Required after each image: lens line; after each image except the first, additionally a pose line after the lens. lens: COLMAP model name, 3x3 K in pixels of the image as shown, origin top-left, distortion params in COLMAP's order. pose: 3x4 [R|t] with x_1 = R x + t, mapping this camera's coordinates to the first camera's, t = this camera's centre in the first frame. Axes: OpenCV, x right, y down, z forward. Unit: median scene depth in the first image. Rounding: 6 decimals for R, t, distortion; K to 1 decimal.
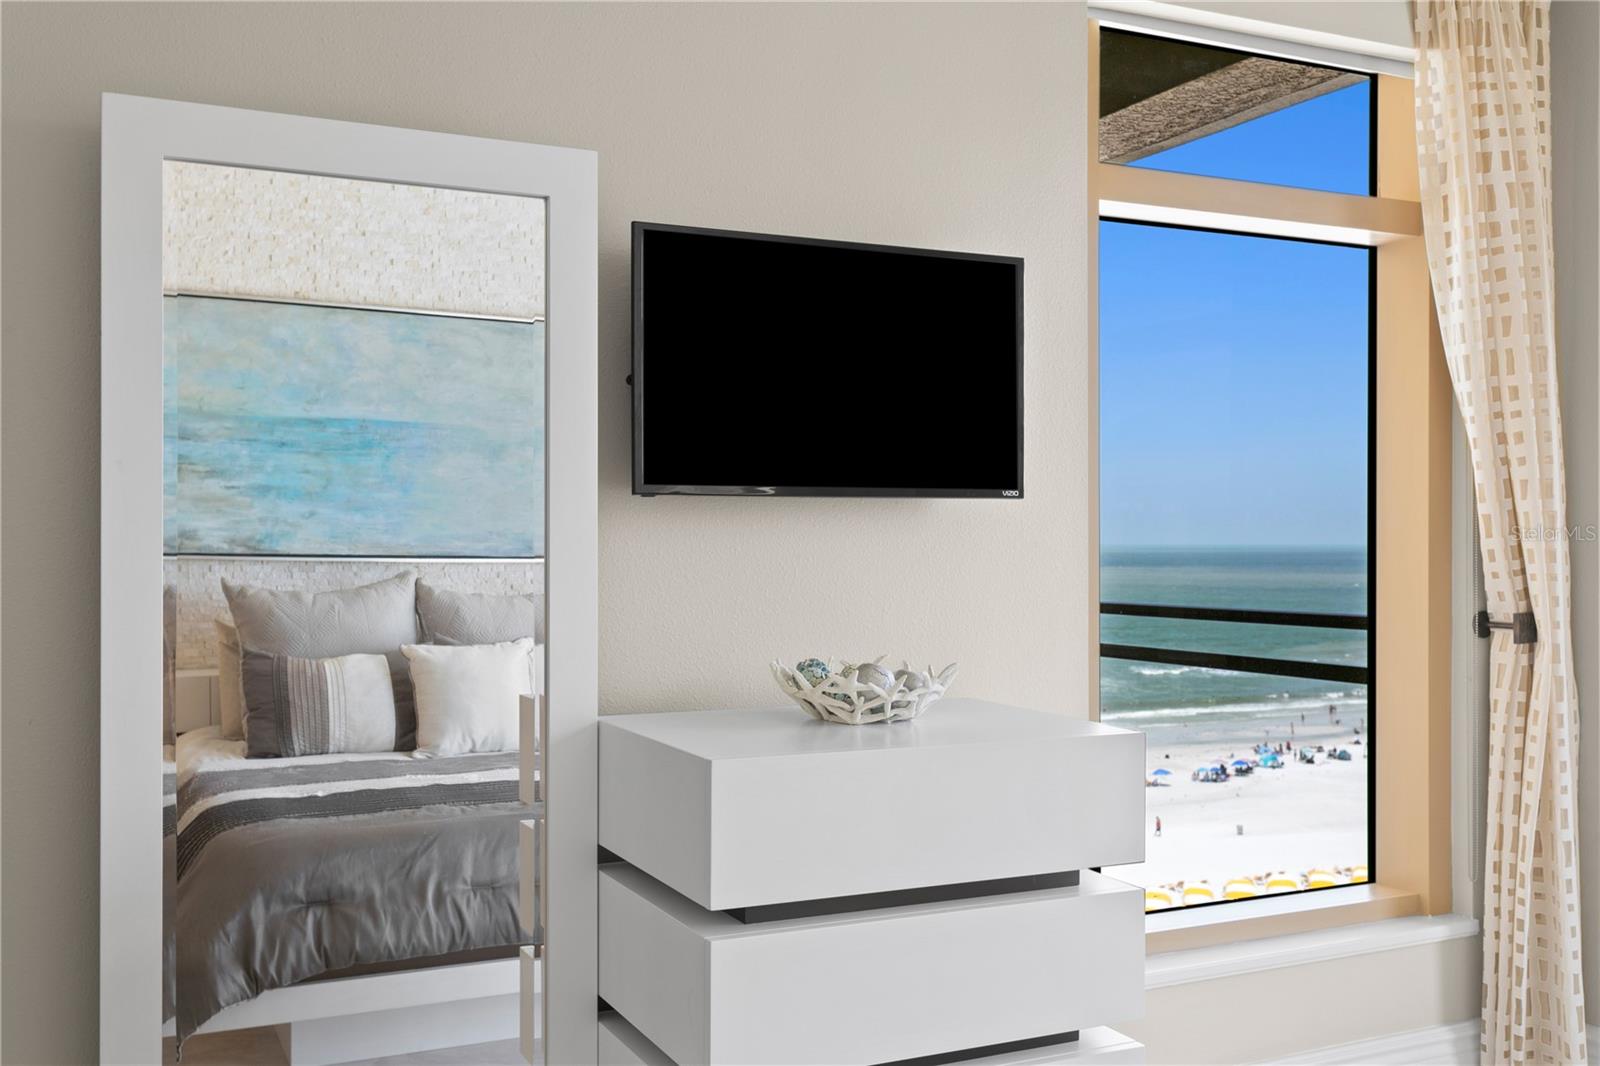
lens RADIAL K [[1483.3, 0, 798.5], [0, 1483.3, 541.5], [0, 0, 1]] dist [0.014780, 0.001686]
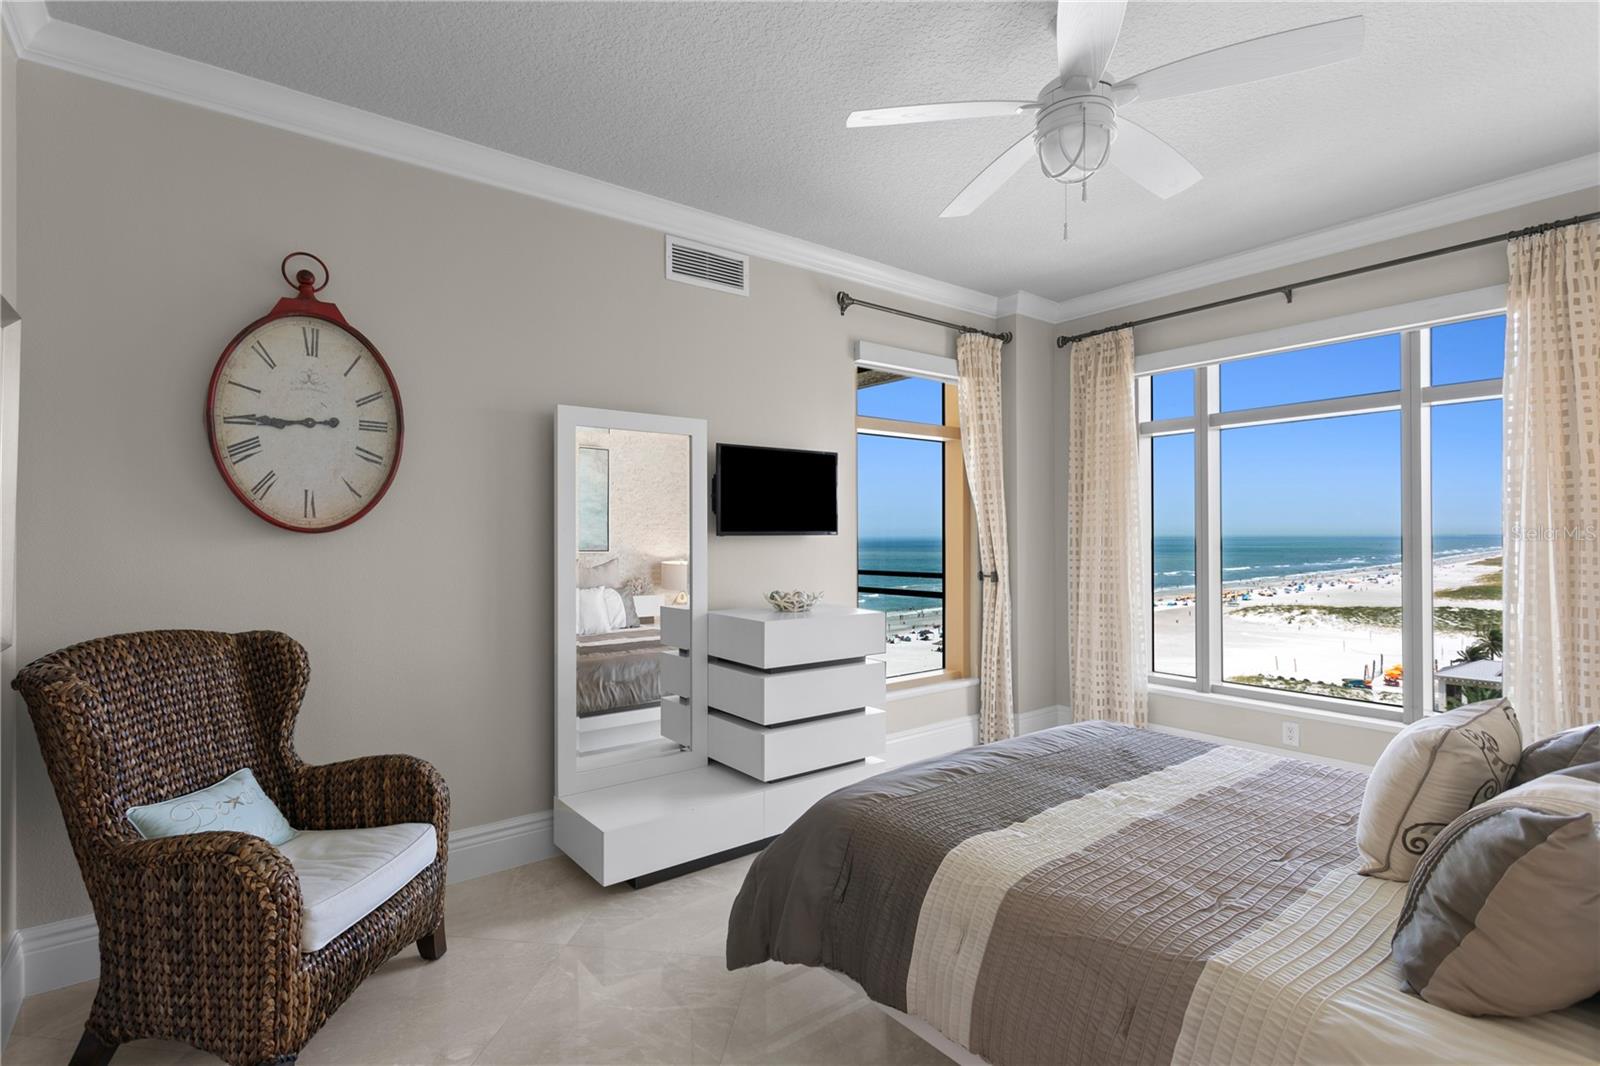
lens RADIAL K [[754.9, 0, 800.0], [0, 754.9, 533.0], [0, 0, 1]] dist [-0.004210, 0.000465]
pose [[0.977941, -0.001060, 0.208880, -0.189951], [0.001946, 0.999990, -0.004034, -0.022317], [-0.208874, 0.004351, 0.977933, -0.360446]]
